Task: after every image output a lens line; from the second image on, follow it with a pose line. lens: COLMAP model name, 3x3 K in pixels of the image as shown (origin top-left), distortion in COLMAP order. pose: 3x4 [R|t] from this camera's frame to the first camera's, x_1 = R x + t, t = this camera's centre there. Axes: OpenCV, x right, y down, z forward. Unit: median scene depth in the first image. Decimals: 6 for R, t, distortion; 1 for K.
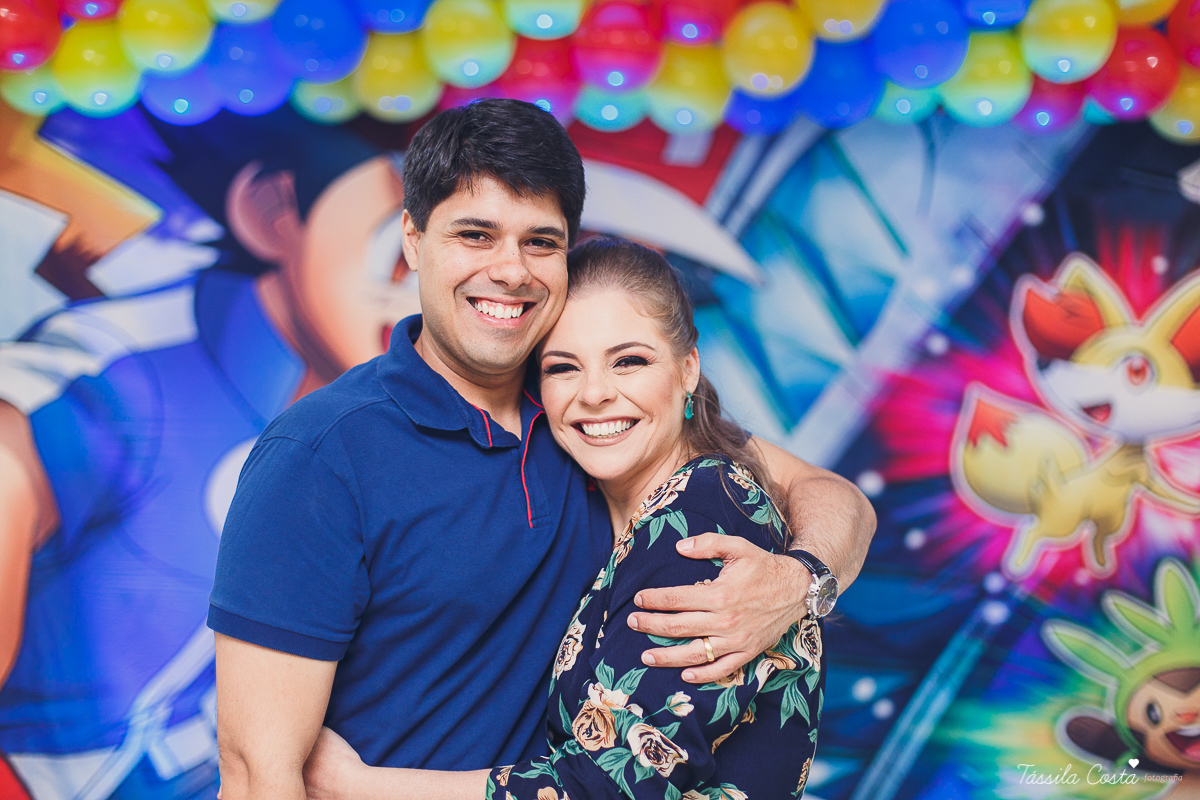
lens RADIAL K [[1813.2, 0, 600.1], [0, 1813.2, 403.4], [0, 0, 1]] dist [0.002420, 0.000000]
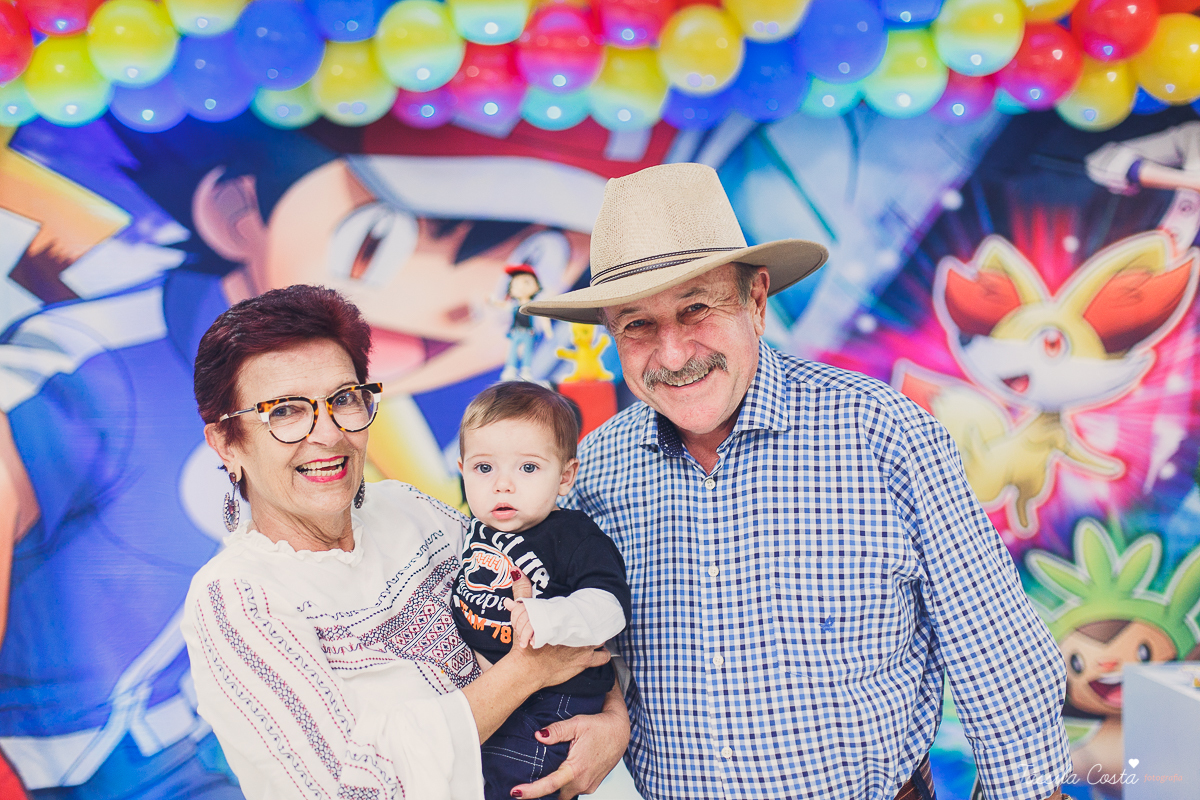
lens RADIAL K [[1813.2, 0, 598.3], [0, 1813.2, 408.6], [0, 0, 1]] dist [0.002420, 0.000000]
pose [[0.998985, -0.027423, 0.035734, -0.010994], [0.027423, 0.999624, 0.000492, 0.012648], [-0.035734, 0.000488, 0.999361, -0.060516]]
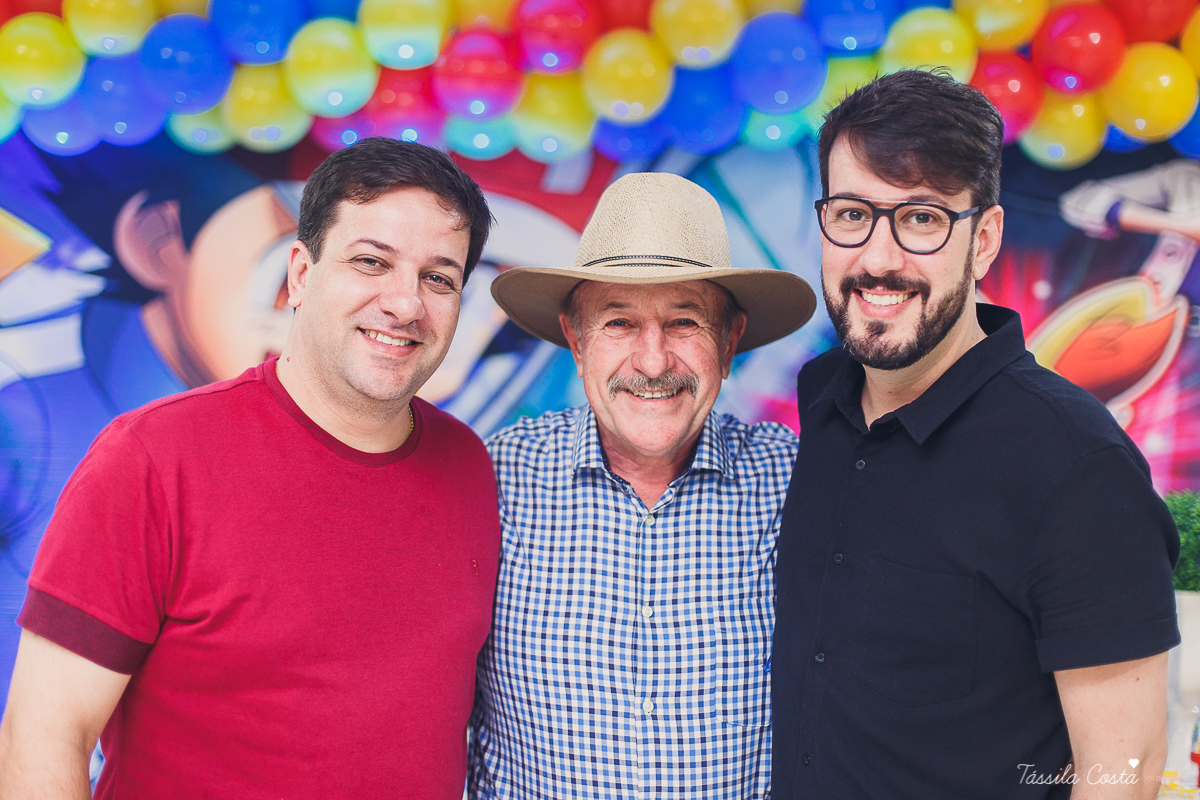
lens RADIAL K [[1813.2, 0, 592.2], [0, 1813.2, 398.9], [0, 0, 1]] dist [0.002420, 0.000000]
pose [[0.998730, -0.000439, -0.050373, 0.114073], [-0.000504, 0.999825, -0.018709, 0.001933], [0.050373, 0.018710, 0.998555, -0.001815]]
